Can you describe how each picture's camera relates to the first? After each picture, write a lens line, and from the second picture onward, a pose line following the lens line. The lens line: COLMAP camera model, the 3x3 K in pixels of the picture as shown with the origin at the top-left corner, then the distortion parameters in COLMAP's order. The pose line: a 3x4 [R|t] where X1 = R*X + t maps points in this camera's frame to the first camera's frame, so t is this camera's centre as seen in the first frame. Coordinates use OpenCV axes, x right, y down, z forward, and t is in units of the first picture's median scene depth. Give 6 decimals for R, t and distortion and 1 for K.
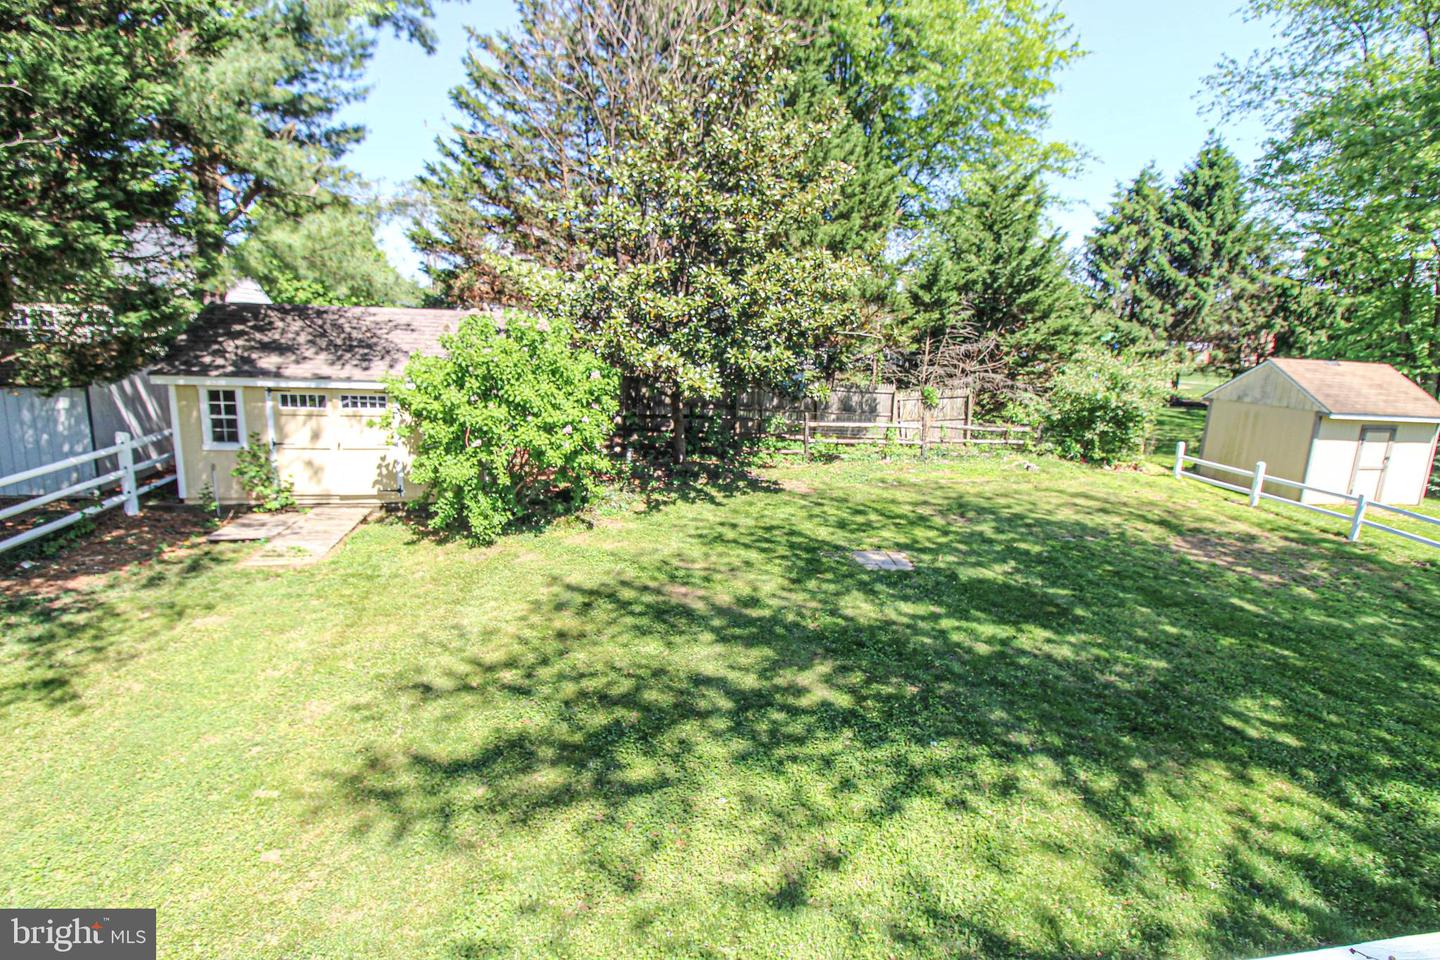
lens RADIAL K [[669.4, 0, 723.2], [0, 669.4, 473.0], [0, 0, 1]] dist [0.000958, -0.013708]
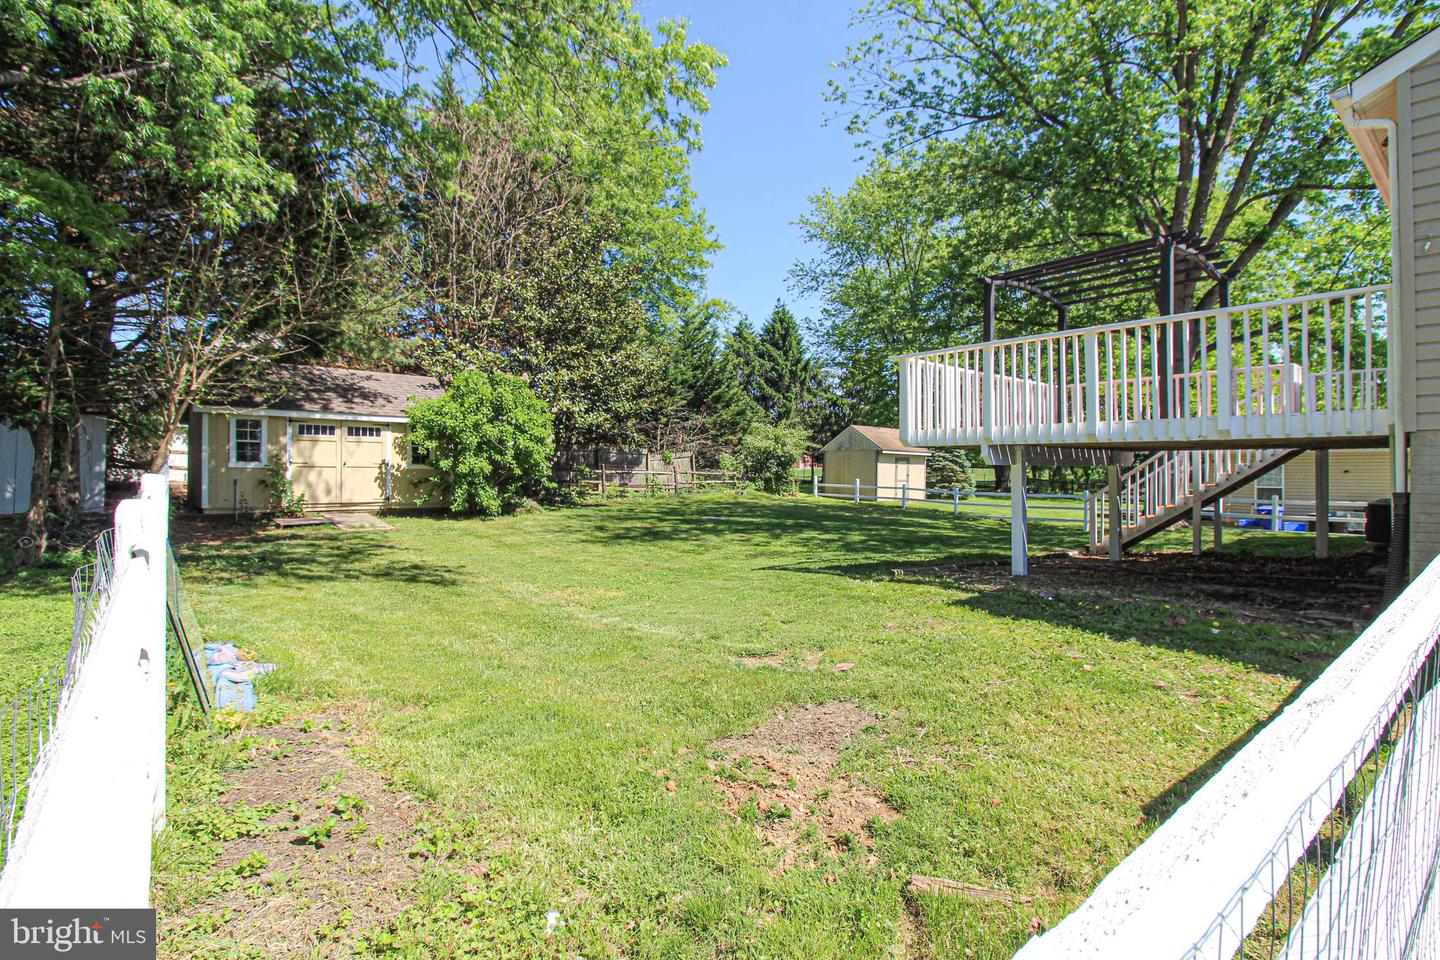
lens RADIAL K [[696.6, 0, 720.0], [0, 696.6, 480.0], [0, 0, 1]] dist [-0.000503, -0.016384]
pose [[0.847067, -0.032640, 0.530483, -0.386018], [0.126561, 0.981788, -0.141683, 0.158054], [-0.516197, 0.187154, 0.835771, -0.294047]]
